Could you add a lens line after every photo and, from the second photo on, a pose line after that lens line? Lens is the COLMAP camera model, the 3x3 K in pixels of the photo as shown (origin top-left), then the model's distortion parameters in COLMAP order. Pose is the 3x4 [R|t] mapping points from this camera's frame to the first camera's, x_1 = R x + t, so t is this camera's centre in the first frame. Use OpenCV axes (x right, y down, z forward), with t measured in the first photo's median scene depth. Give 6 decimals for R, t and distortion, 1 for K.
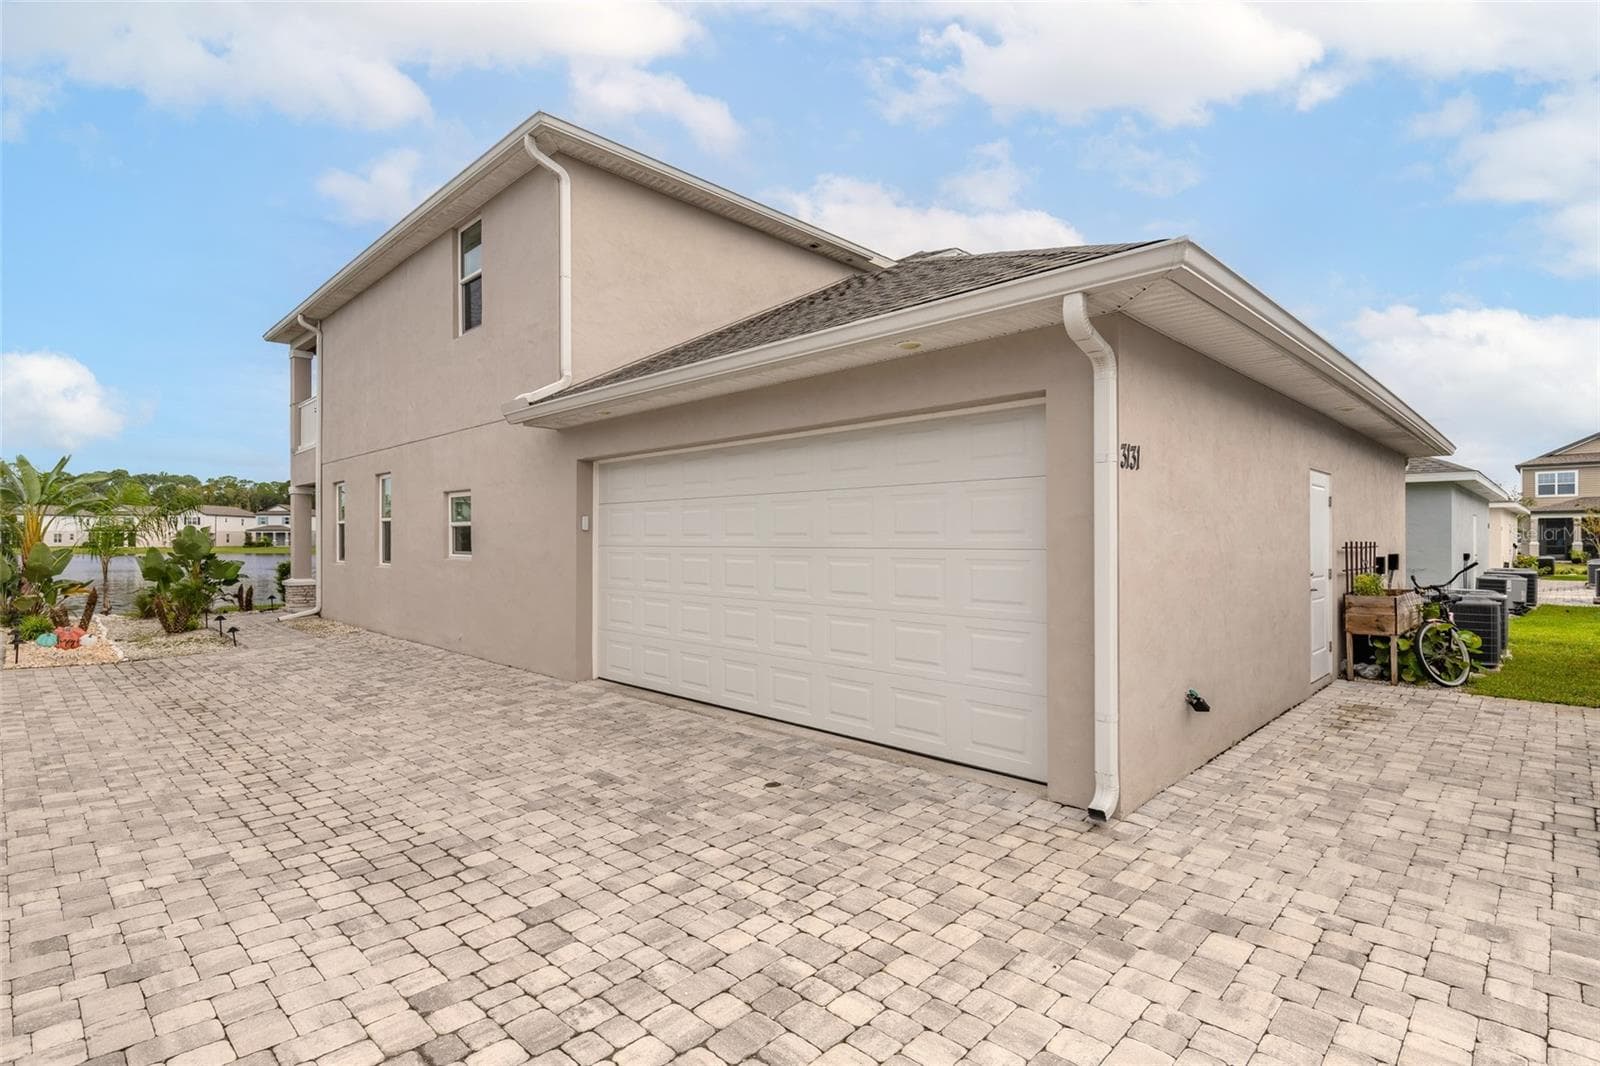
lens RADIAL K [[778.1, 0, 794.0], [0, 778.1, 540.1], [0, 0, 1]] dist [0.006900, -0.000148]
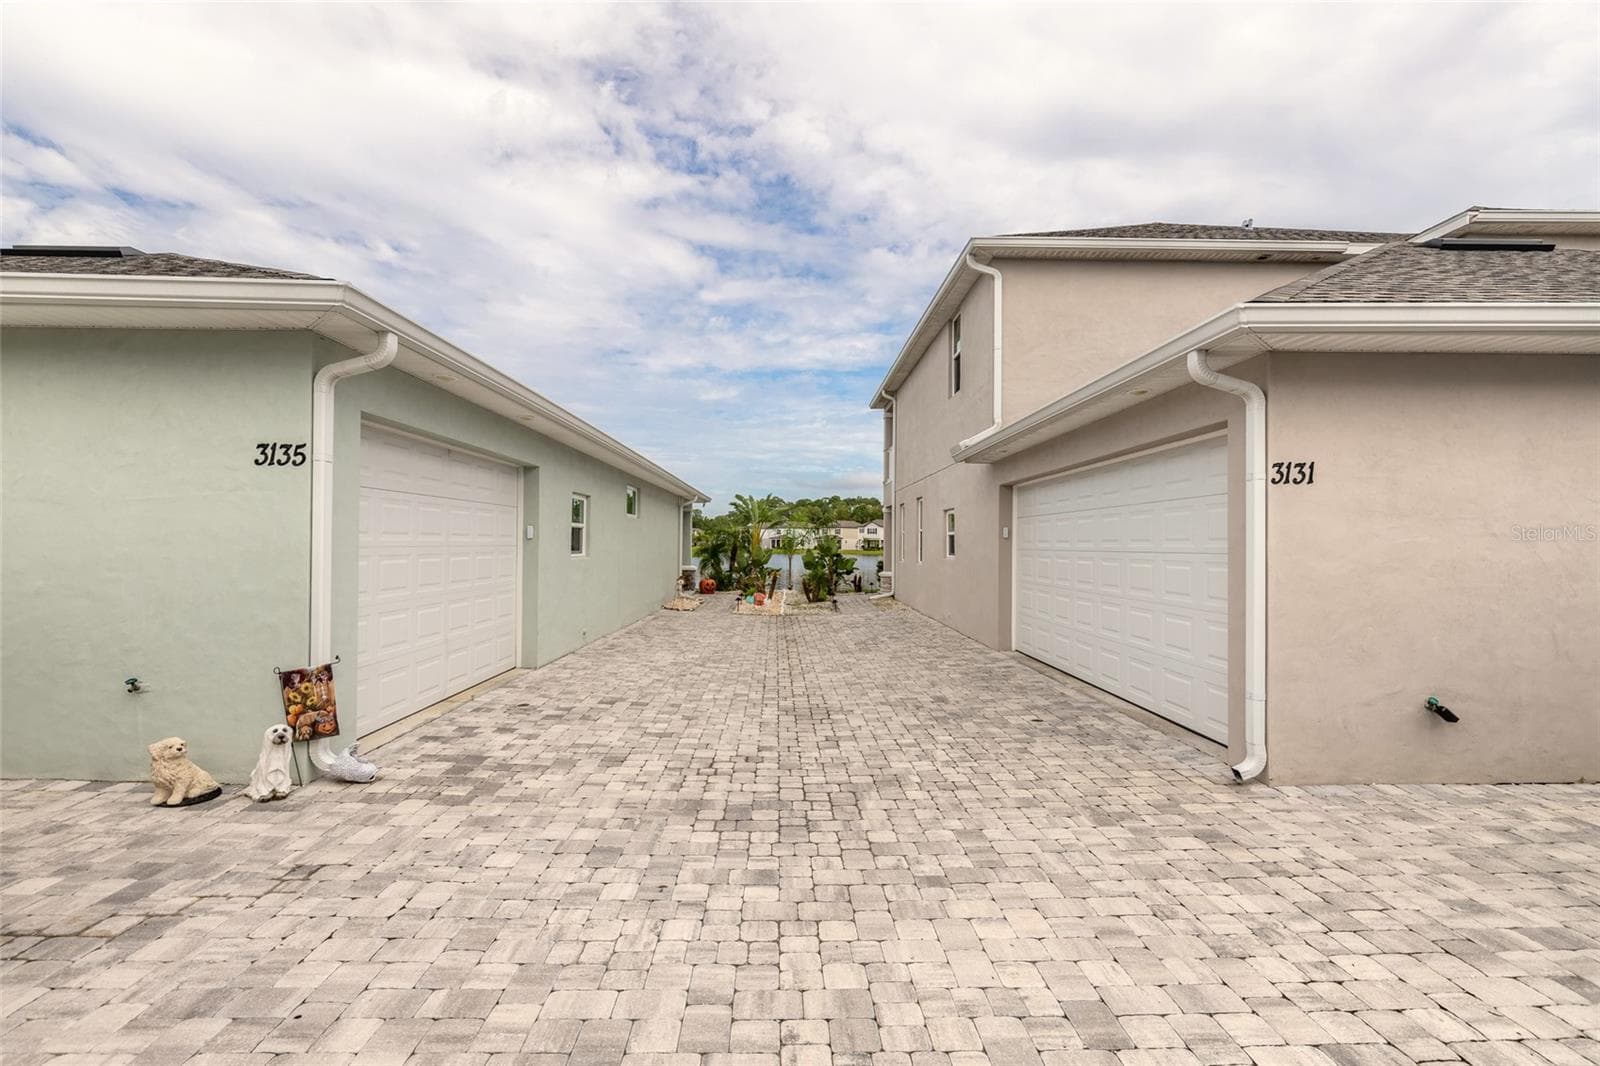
lens RADIAL K [[723.4, 0, 788.8], [0, 723.4, 537.1], [0, 0, 1]] dist [0.006293, 0.000157]
pose [[0.711457, -0.001337, -0.702728, 0.295689], [-0.008413, 0.999910, -0.010420, 0.002020], [0.702679, 0.013325, 0.711382, -0.123392]]
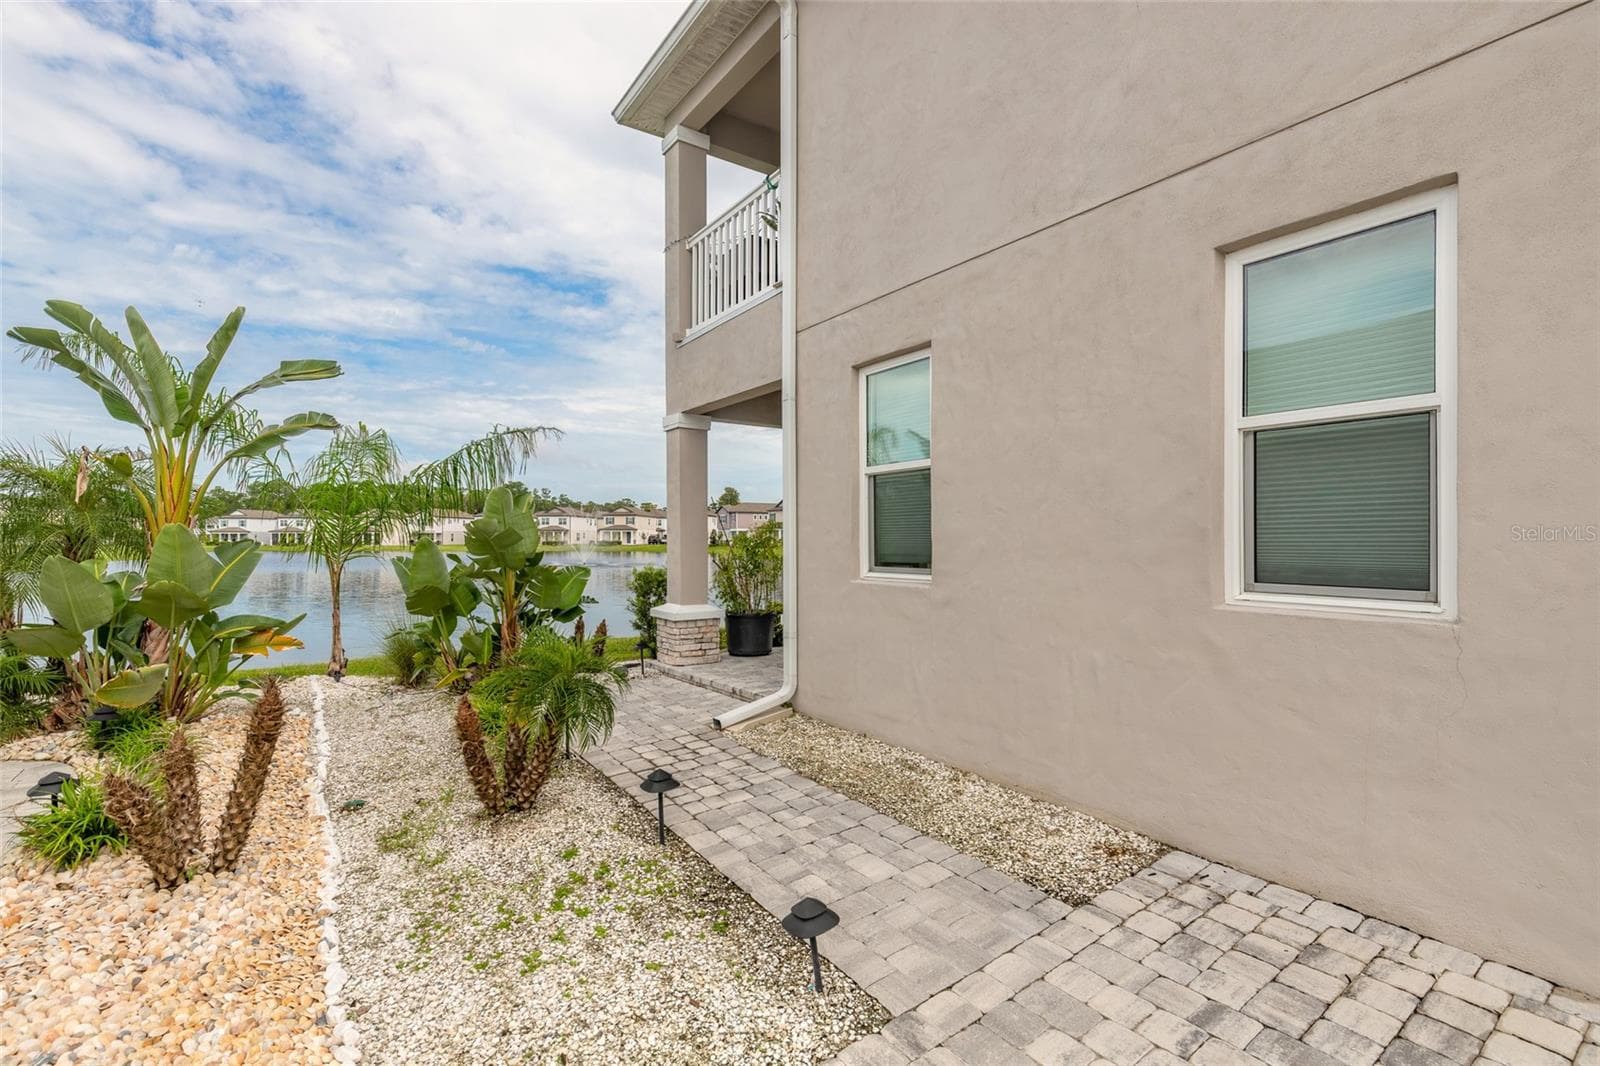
lens RADIAL K [[716.5, 0, 800.0], [0, 716.5, 533.0], [0, 0, 1]] dist [0.002759, -0.000217]
pose [[0.985566, -0.005728, -0.169197, -0.870571], [0.004482, 0.999960, -0.007745, 0.015640], [0.169235, 0.006875, 0.985552, 1.020994]]
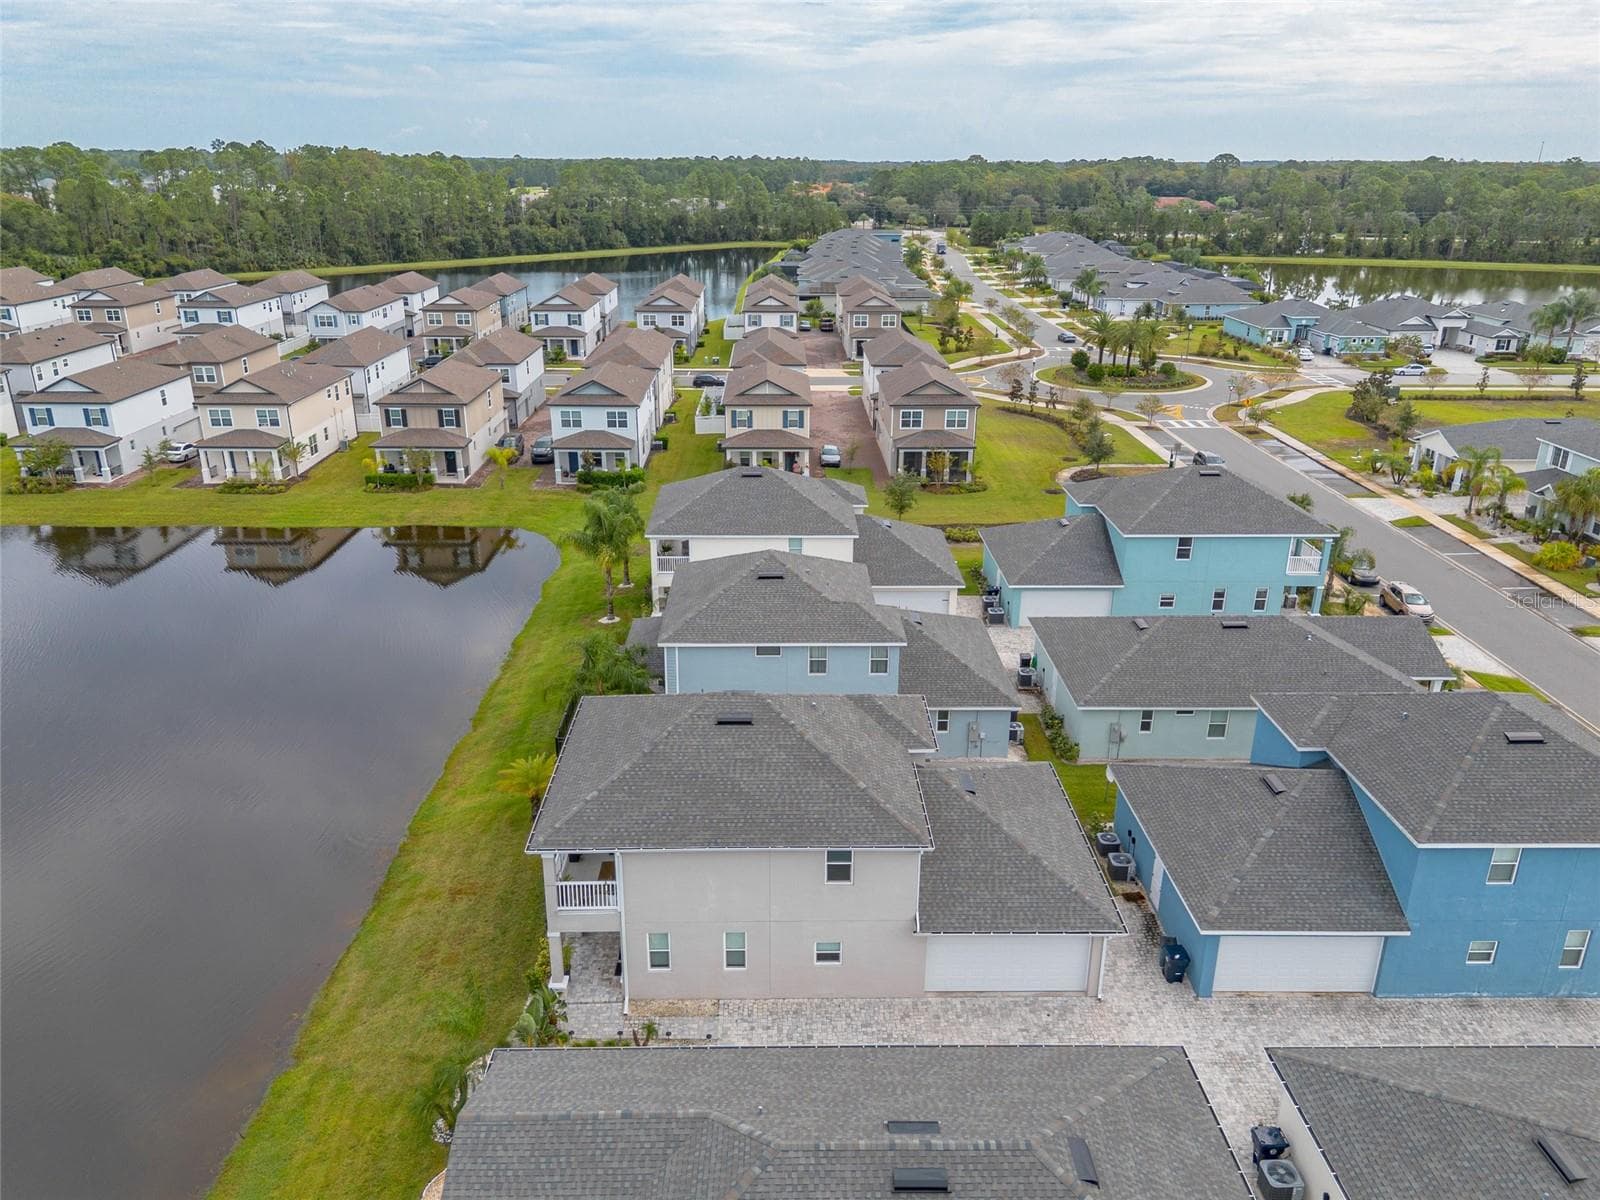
lens RADIAL K [[1146.5, 0, 791.2], [0, 1146.5, 601.5], [0, 0, 1]] dist [0.073716, -0.084594]
pose [[0.691917, -0.257262, 0.674587, -2.893023], [-0.005561, 0.932434, 0.361299, -2.545465], [-0.721956, -0.253740, 0.643736, -1.015071]]
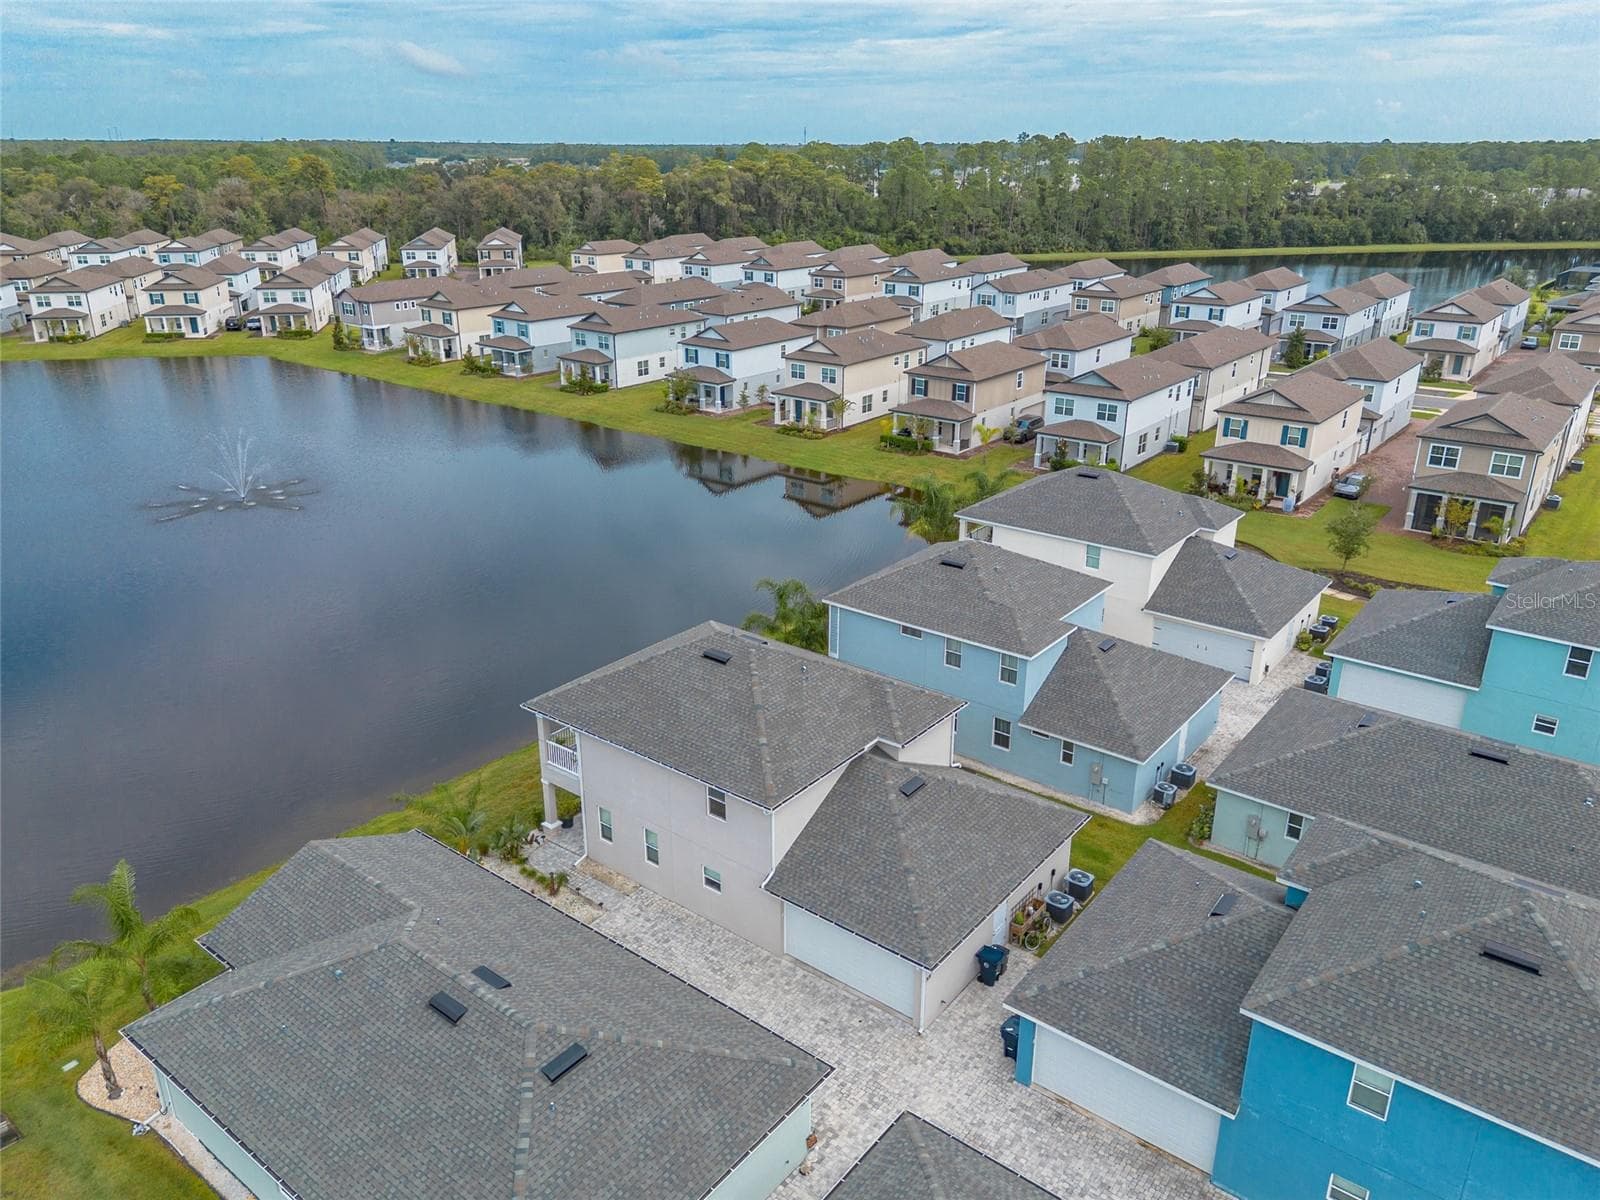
lens RADIAL K [[1162.5, 0, 803.9], [0, 1162.5, 607.1], [0, 0, 1]] dist [0.066563, -0.084663]
pose [[0.992775, -0.049481, 0.109314, -0.486635], [0.005541, 0.928949, 0.370166, -2.559823], [-0.119863, -0.366886, 0.922512, -2.589117]]
